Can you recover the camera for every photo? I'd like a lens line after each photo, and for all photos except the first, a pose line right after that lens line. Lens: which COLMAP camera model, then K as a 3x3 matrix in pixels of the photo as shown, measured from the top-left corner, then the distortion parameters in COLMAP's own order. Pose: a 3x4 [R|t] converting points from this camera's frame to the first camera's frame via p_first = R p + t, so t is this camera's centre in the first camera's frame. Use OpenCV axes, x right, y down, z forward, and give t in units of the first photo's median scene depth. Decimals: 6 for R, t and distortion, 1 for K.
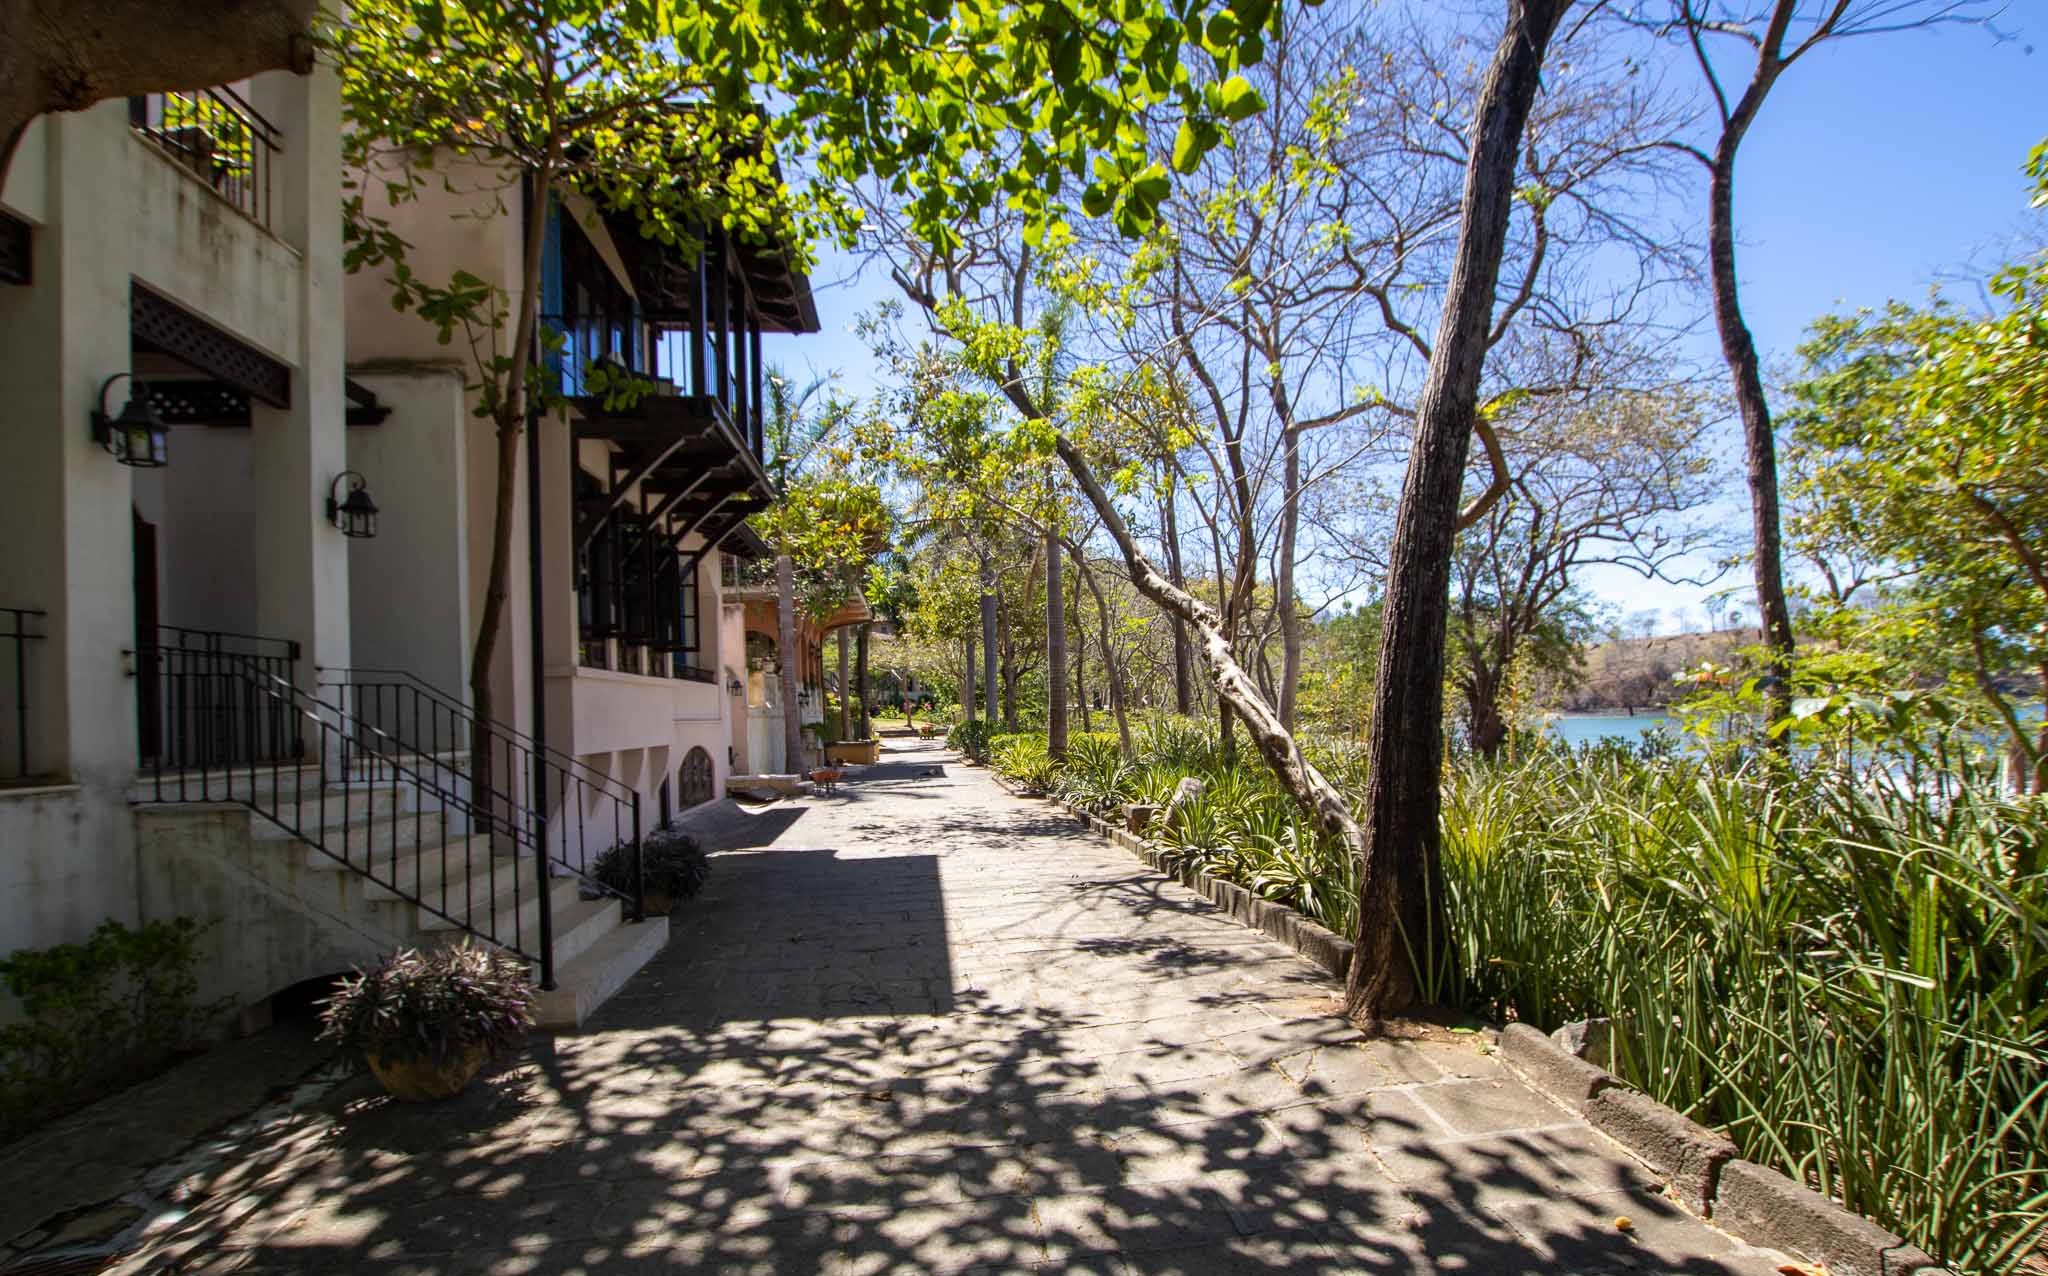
lens RADIAL K [[958.5, 0, 1003.9], [0, 958.5, 700.1], [0, 0, 1]] dist [-0.039788, -0.000046]
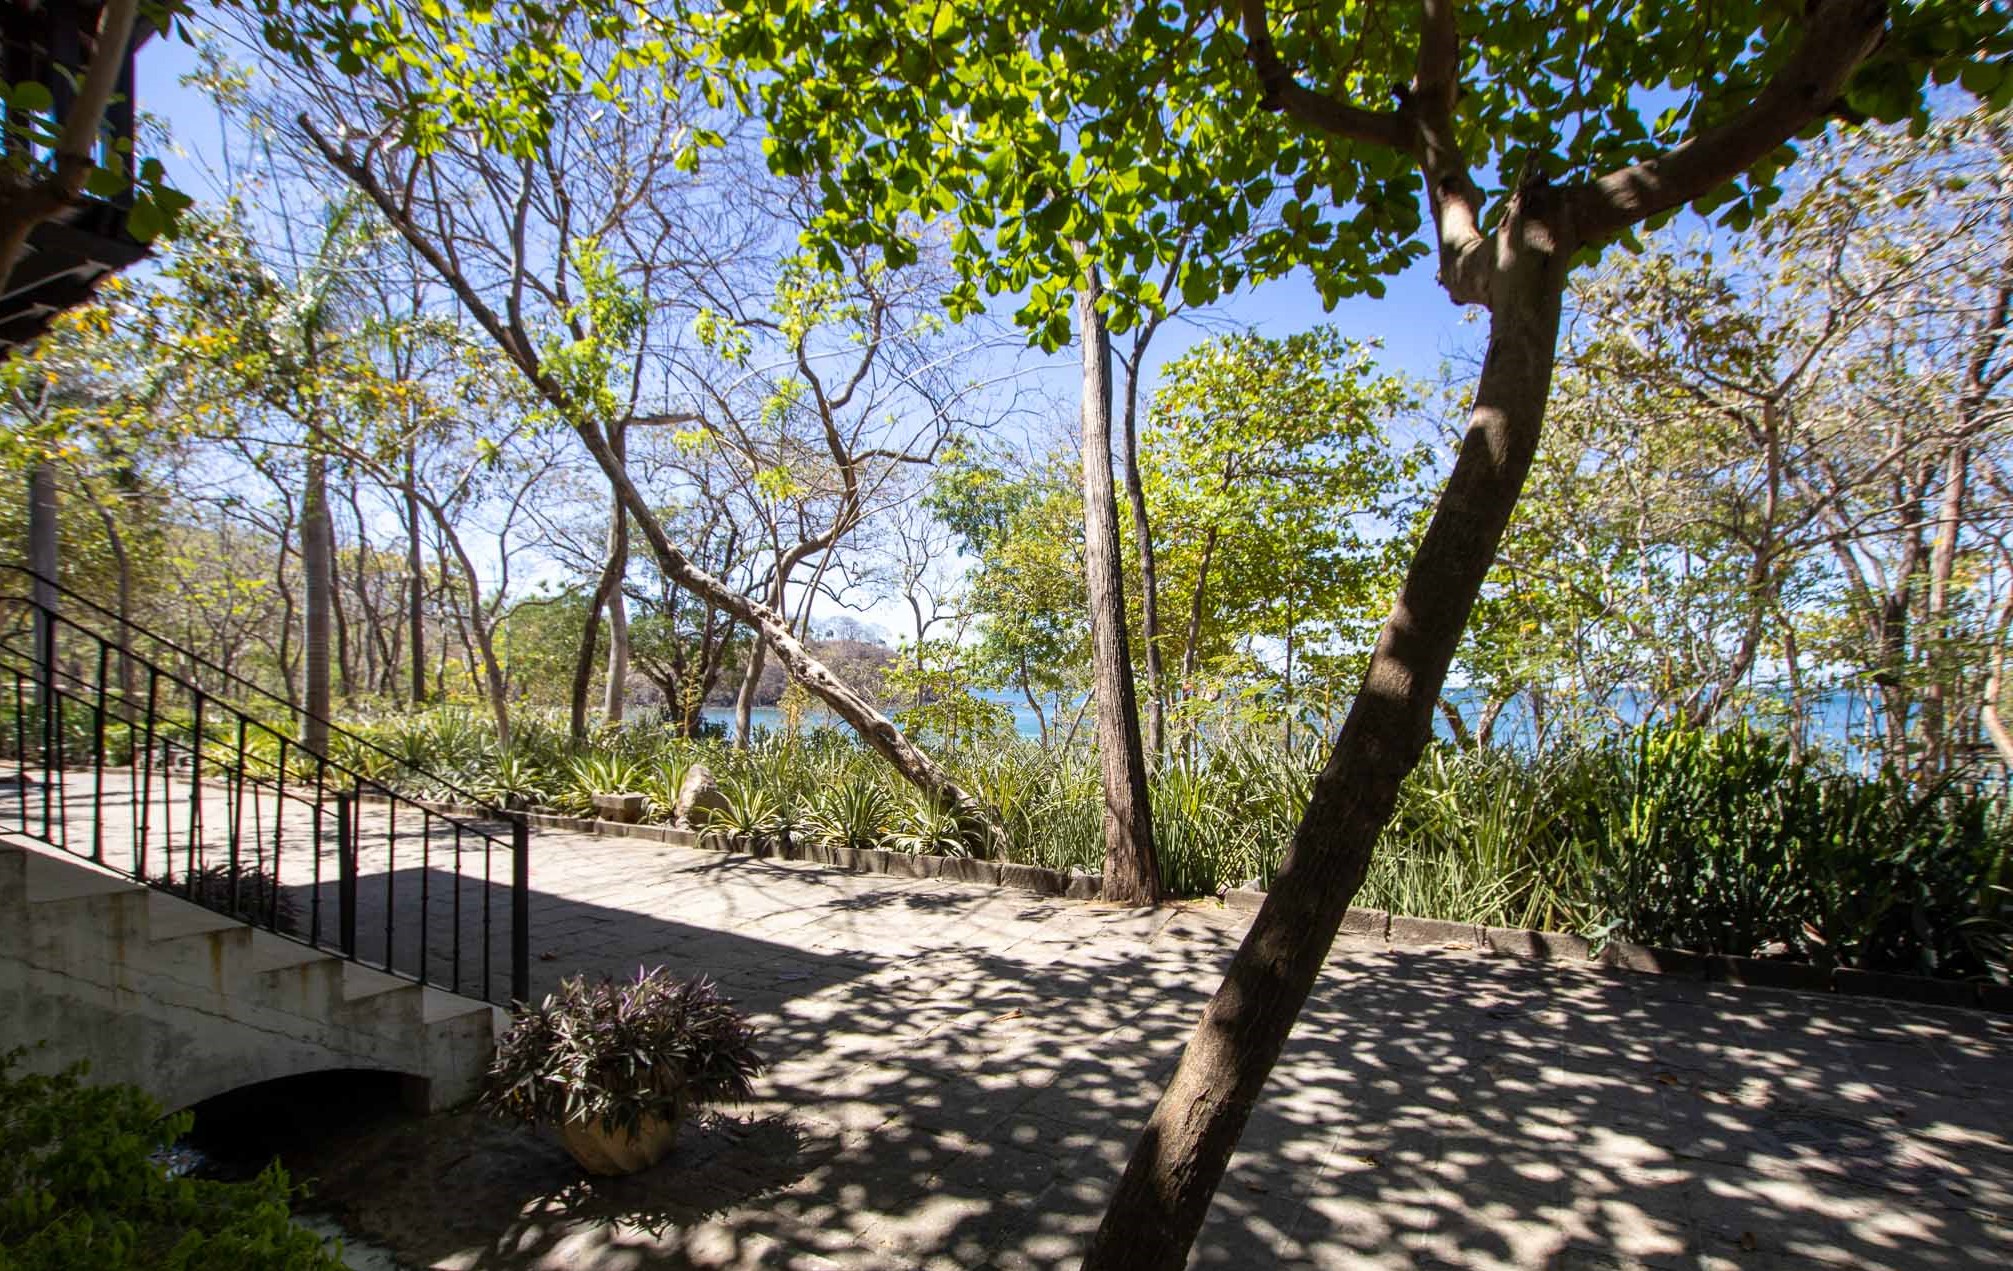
lens RADIAL K [[933.5, 0, 1058.1], [0, 933.5, 675.7], [0, 0, 1]] dist [0.000865, 0.000112]
pose [[0.607718, 0.044066, 0.792929, -0.556345], [-0.028227, 0.999027, -0.033885, 0.011366], [-0.793651, -0.001790, 0.608371, 0.115719]]
